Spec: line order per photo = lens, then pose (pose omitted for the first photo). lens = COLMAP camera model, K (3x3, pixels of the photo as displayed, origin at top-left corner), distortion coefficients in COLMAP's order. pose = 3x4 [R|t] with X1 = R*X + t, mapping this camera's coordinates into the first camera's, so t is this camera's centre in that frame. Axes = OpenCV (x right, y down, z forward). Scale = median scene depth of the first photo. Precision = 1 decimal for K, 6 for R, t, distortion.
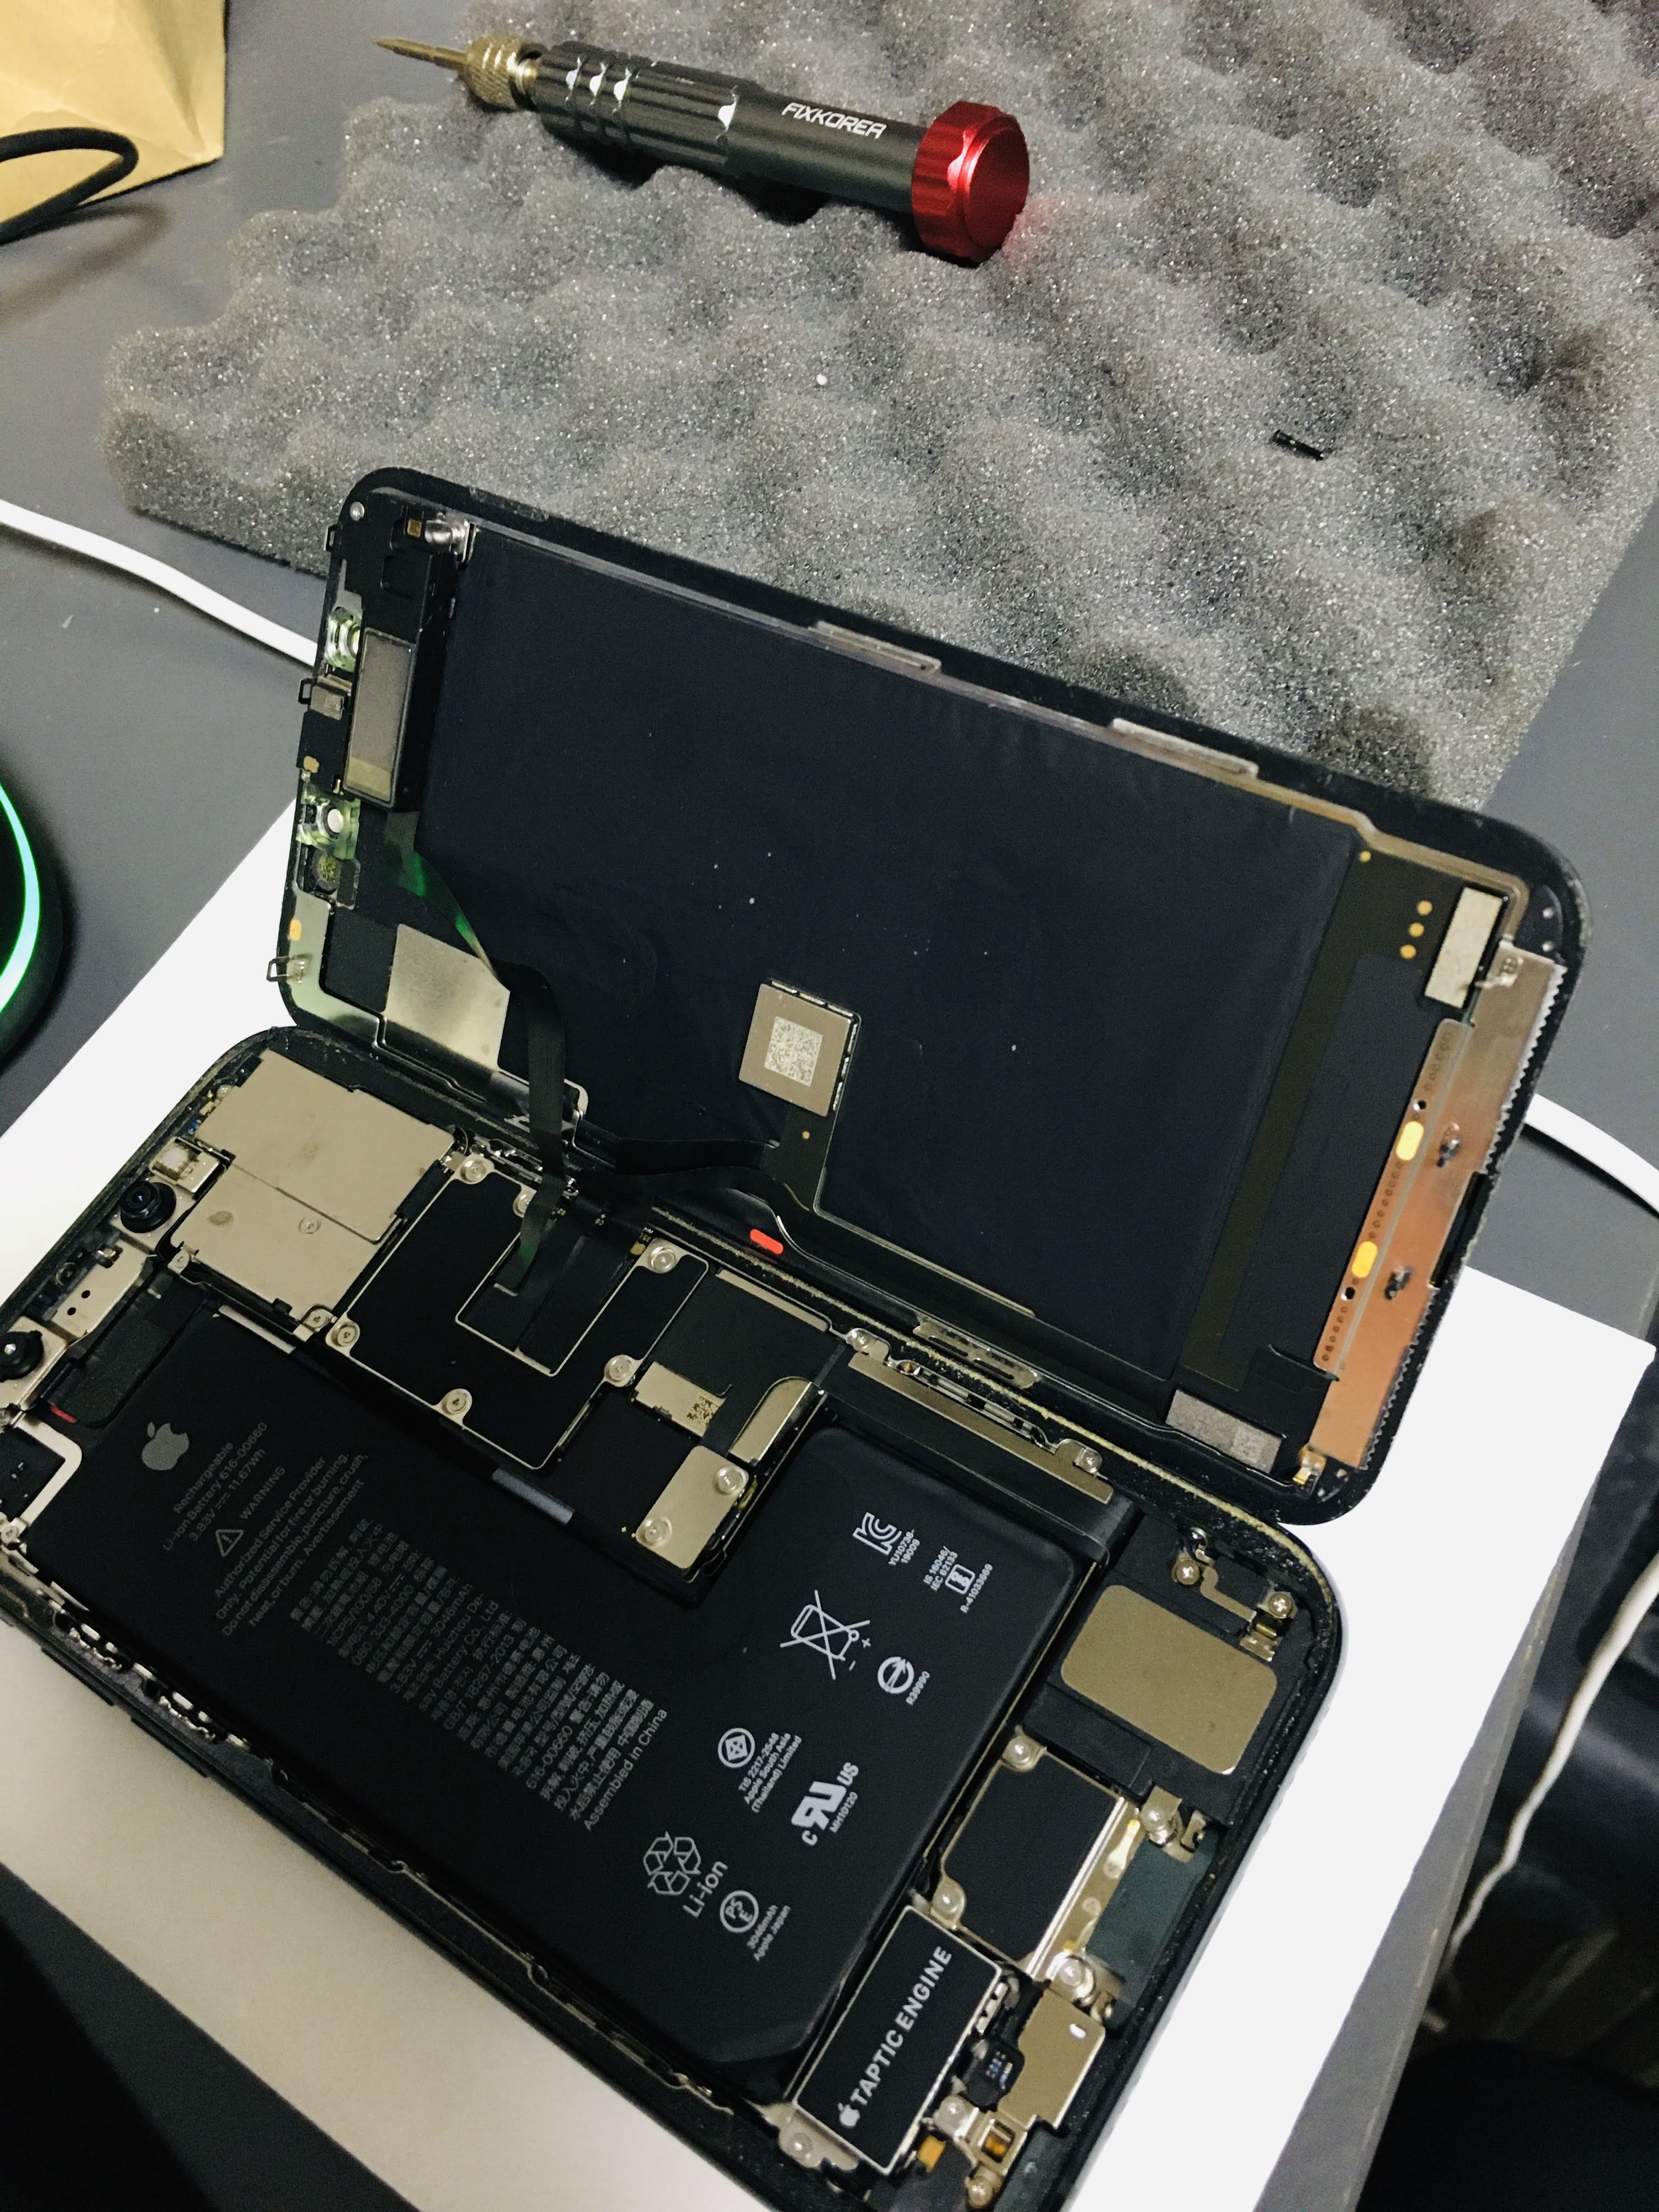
lens RADIAL K [[2091.5, 0, 836.0], [0, 2091.5, 1099.8], [0, 0, 1]] dist [0.031204, -0.042600]
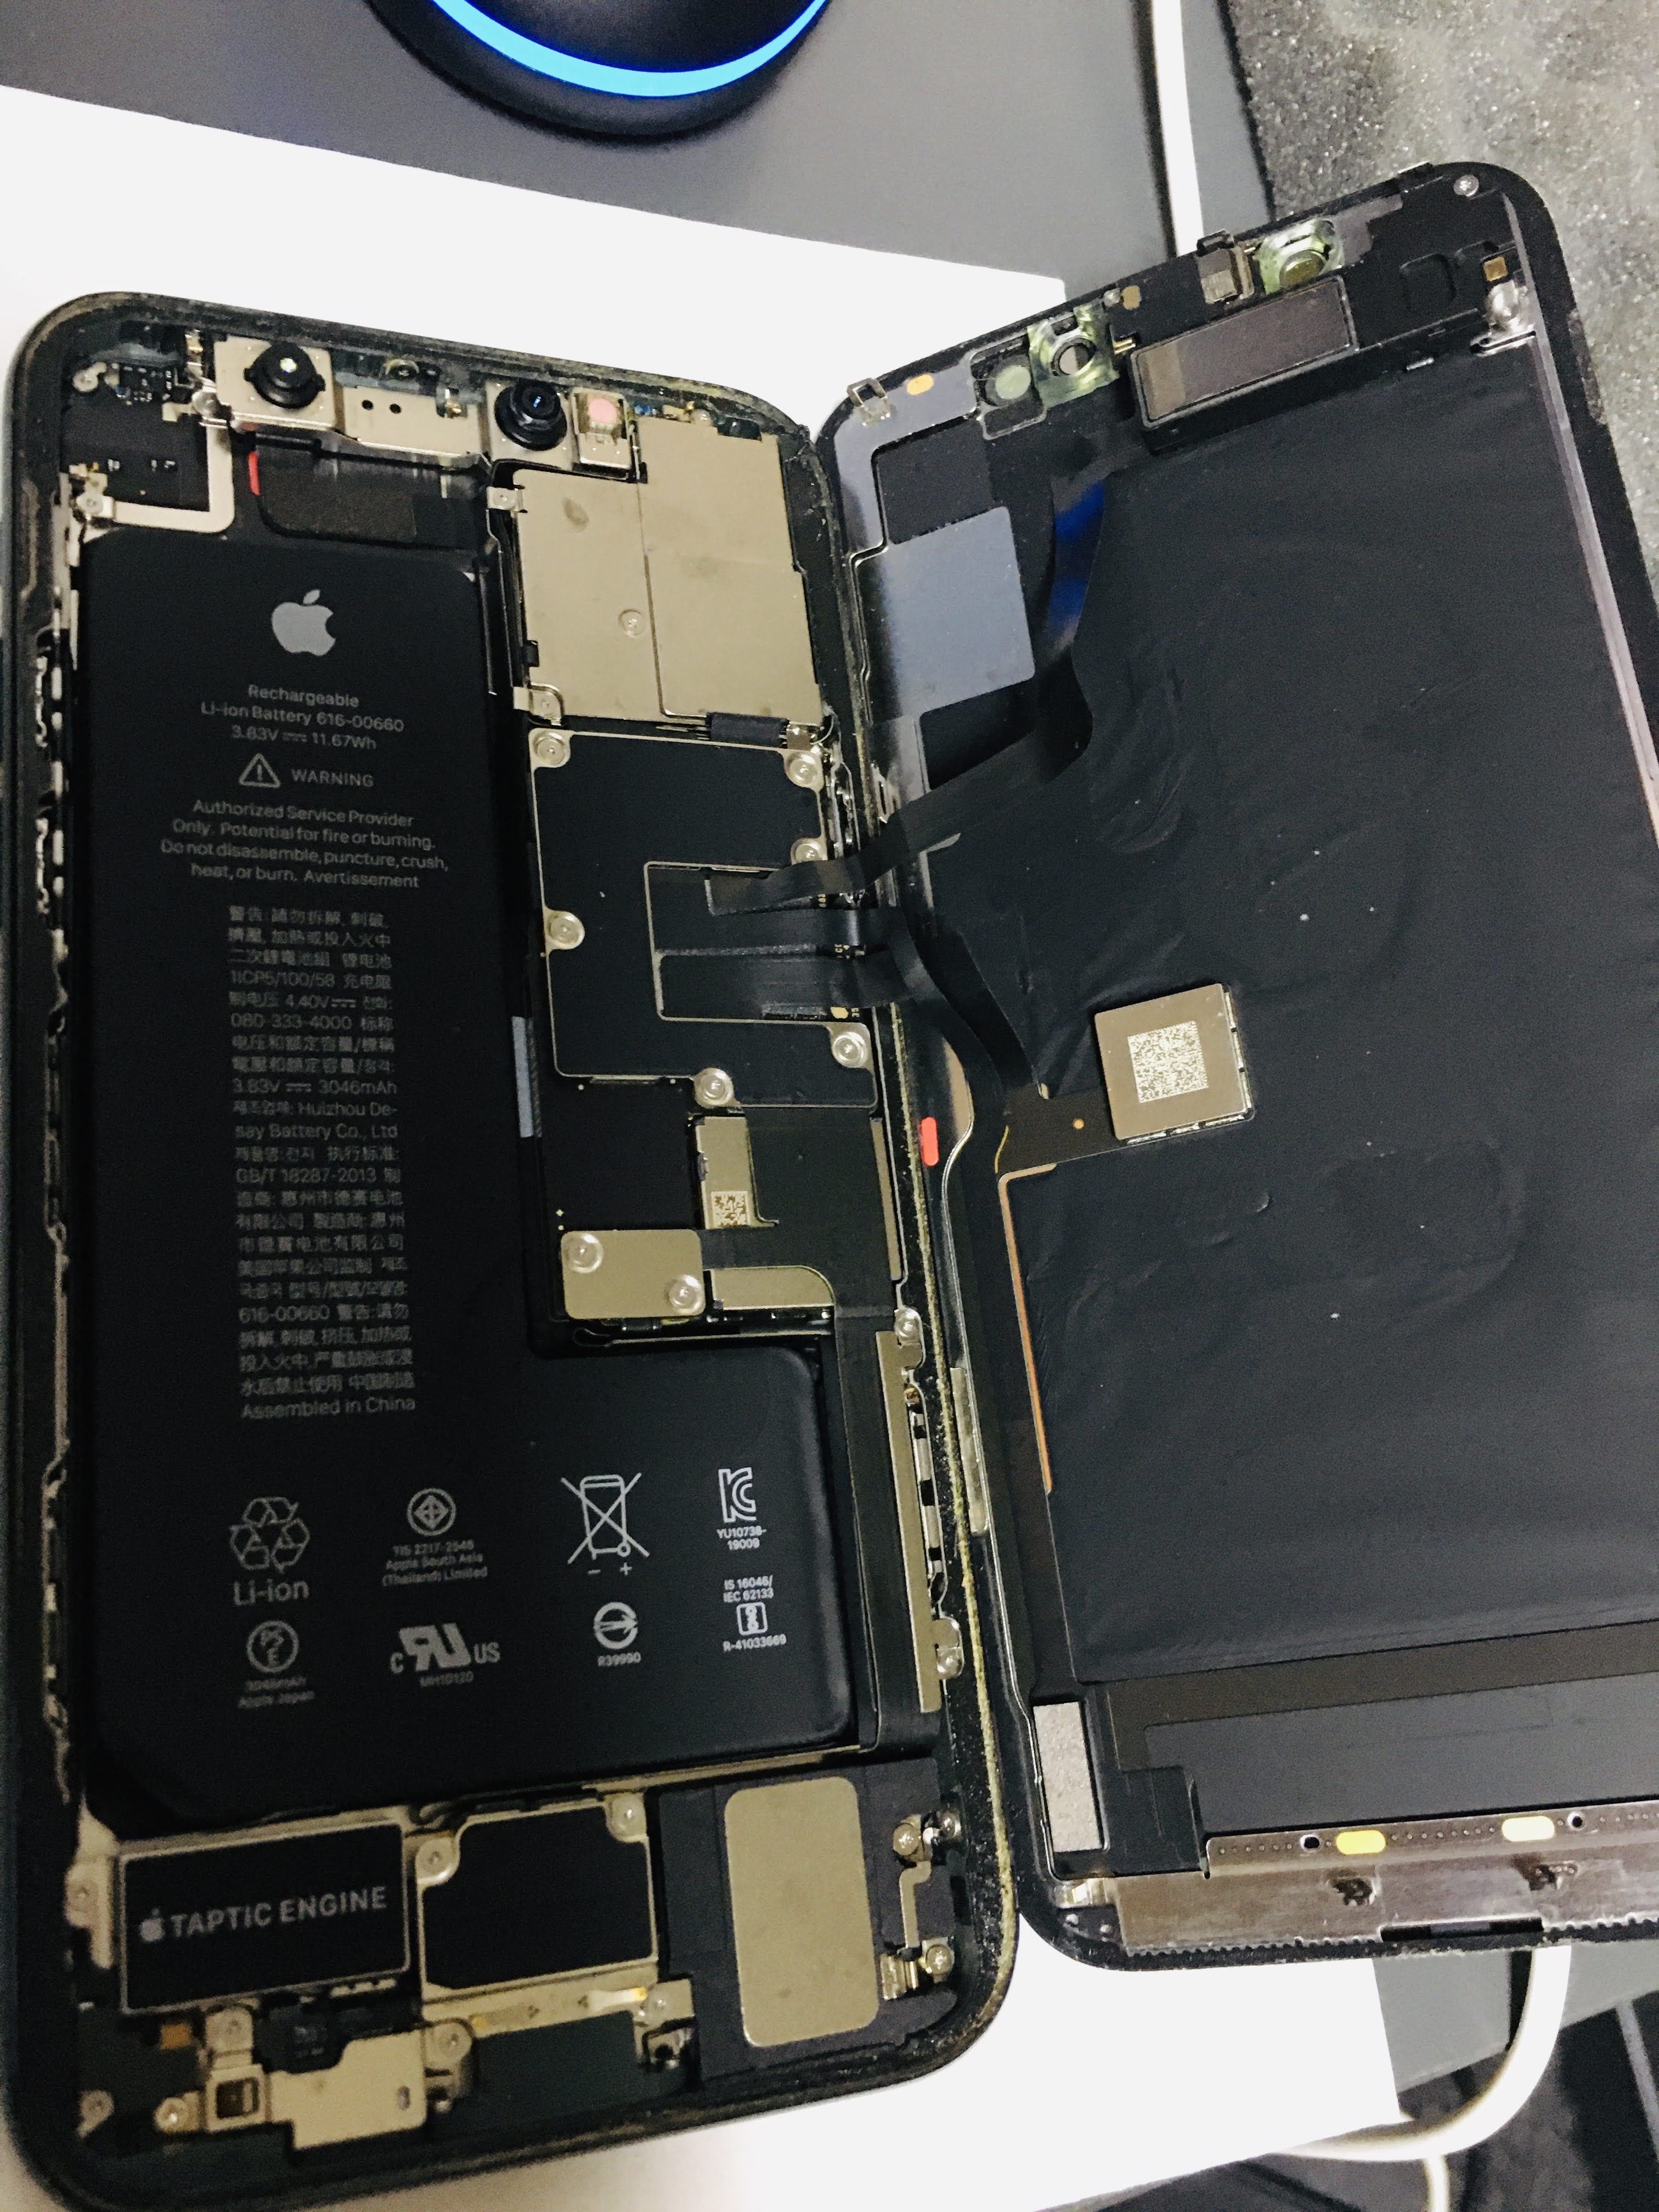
lens RADIAL K [[2091.5, 0, 815.3], [0, 2091.5, 1105.8], [0, 0, 1]] dist [0.031204, -0.042600]
pose [[0.518752, 0.840436, 0.156729, -0.207906], [-0.854061, 0.517682, 0.050840, 0.061474], [-0.038408, -0.160230, 0.986332, 0.223143]]
